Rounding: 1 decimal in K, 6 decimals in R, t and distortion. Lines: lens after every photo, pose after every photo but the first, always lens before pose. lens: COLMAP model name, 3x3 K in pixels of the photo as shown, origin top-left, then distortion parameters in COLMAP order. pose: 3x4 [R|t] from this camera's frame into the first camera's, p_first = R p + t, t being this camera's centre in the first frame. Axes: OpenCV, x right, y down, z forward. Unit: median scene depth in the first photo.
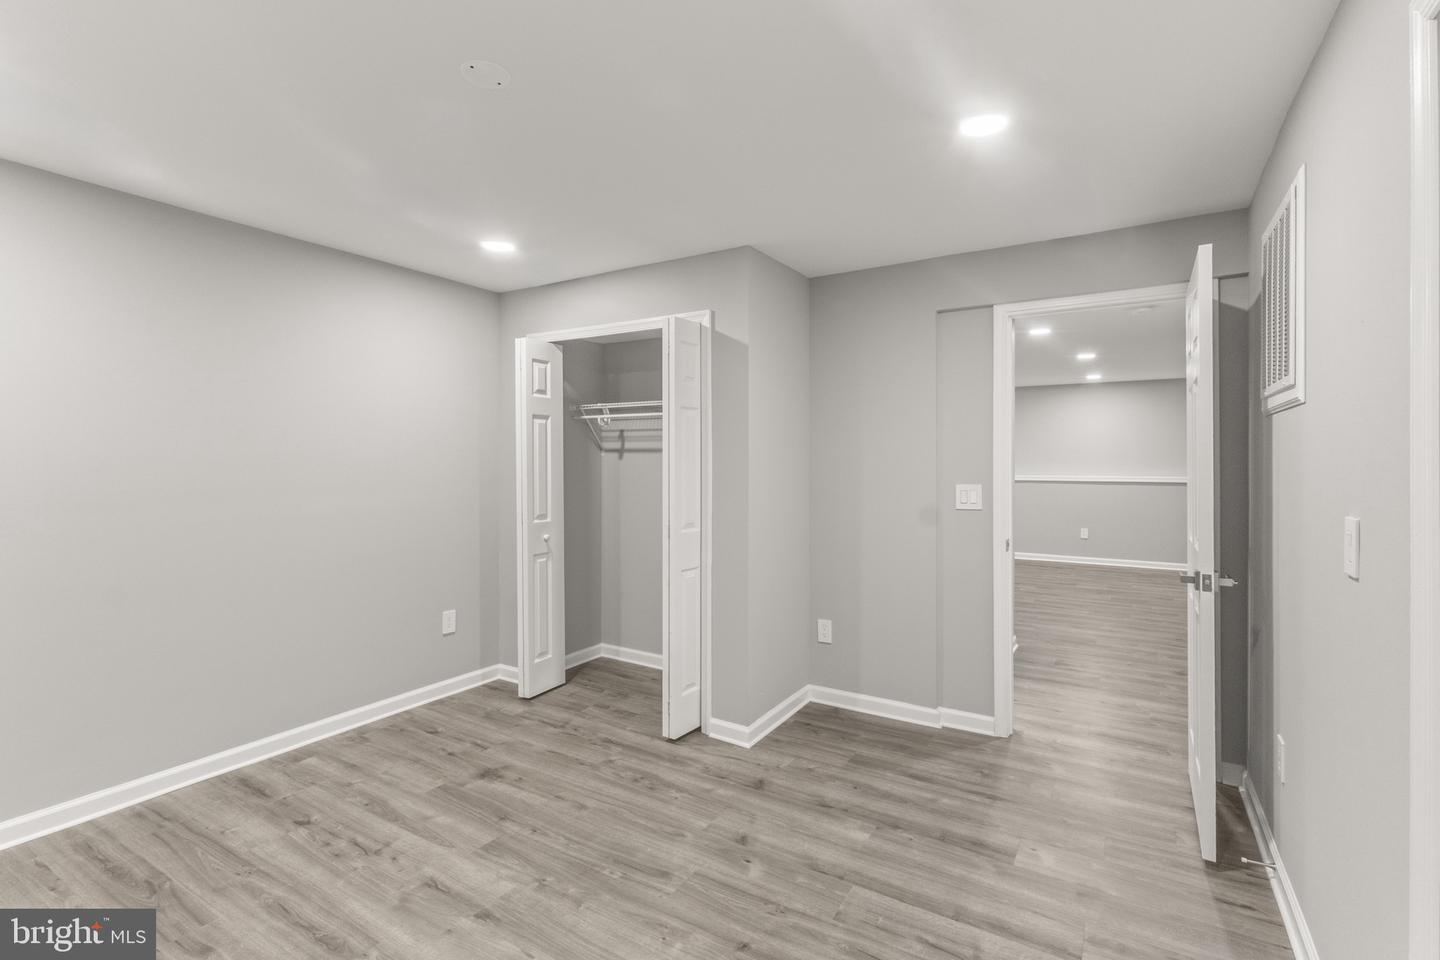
lens RADIAL K [[671.6, 0, 724.7], [0, 671.6, 480.1], [0, 0, 1]] dist [0.016120, 0.001529]
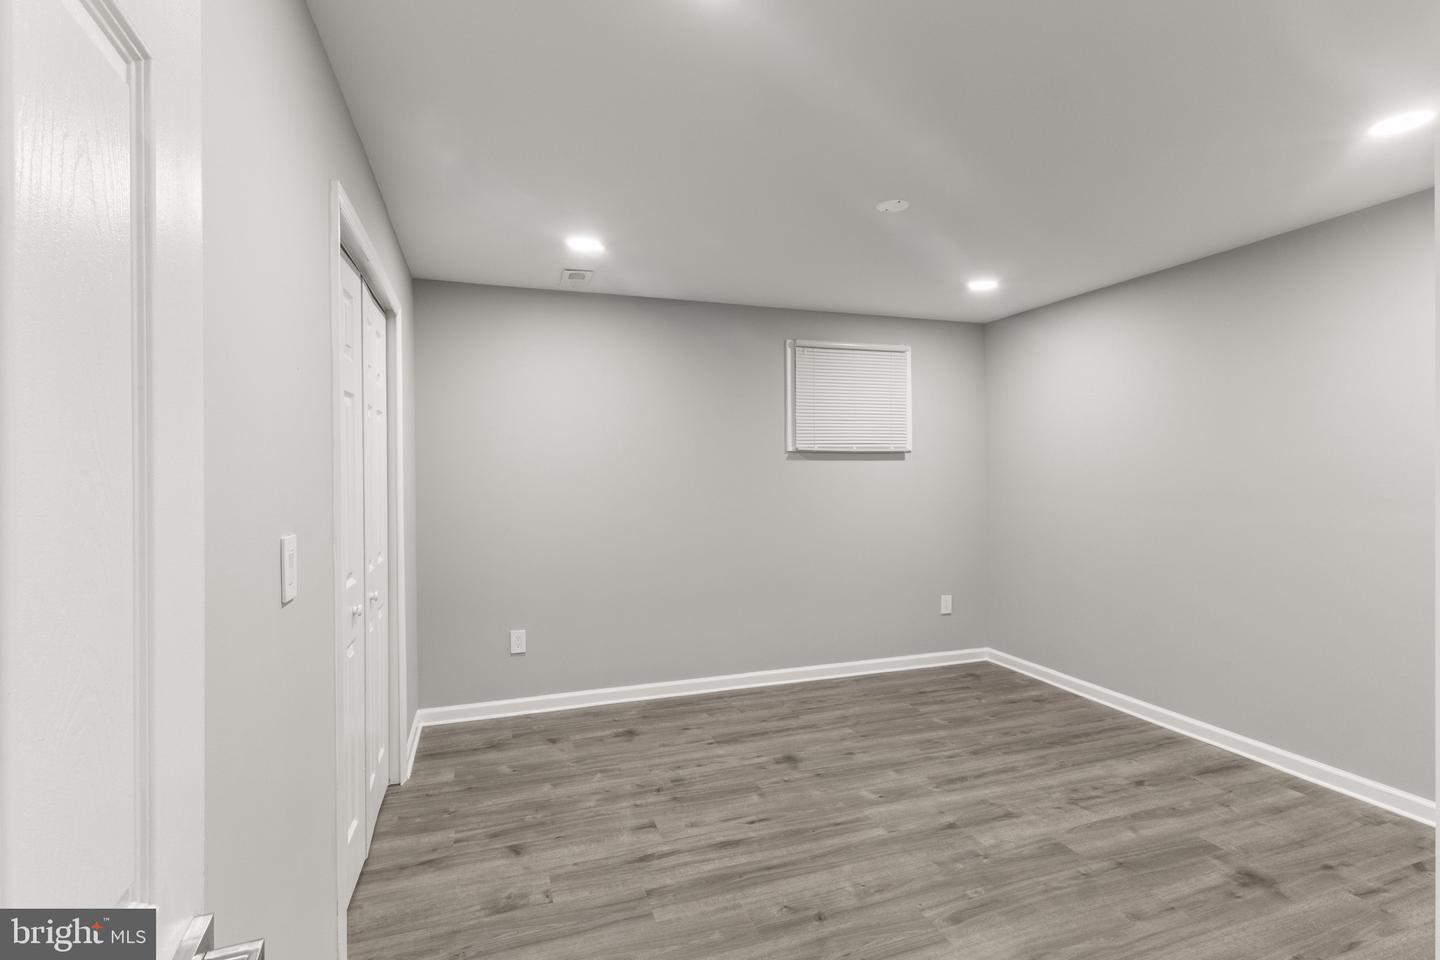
lens RADIAL K [[671.6, 0, 721.2], [0, 671.6, 476.5], [0, 0, 1]] dist [0.016120, 0.001529]
pose [[-0.644271, 0.002557, -0.764793, 0.742435], [-0.012528, 0.999825, 0.013897, -0.030791], [0.764694, 0.018535, -0.644127, 1.203395]]
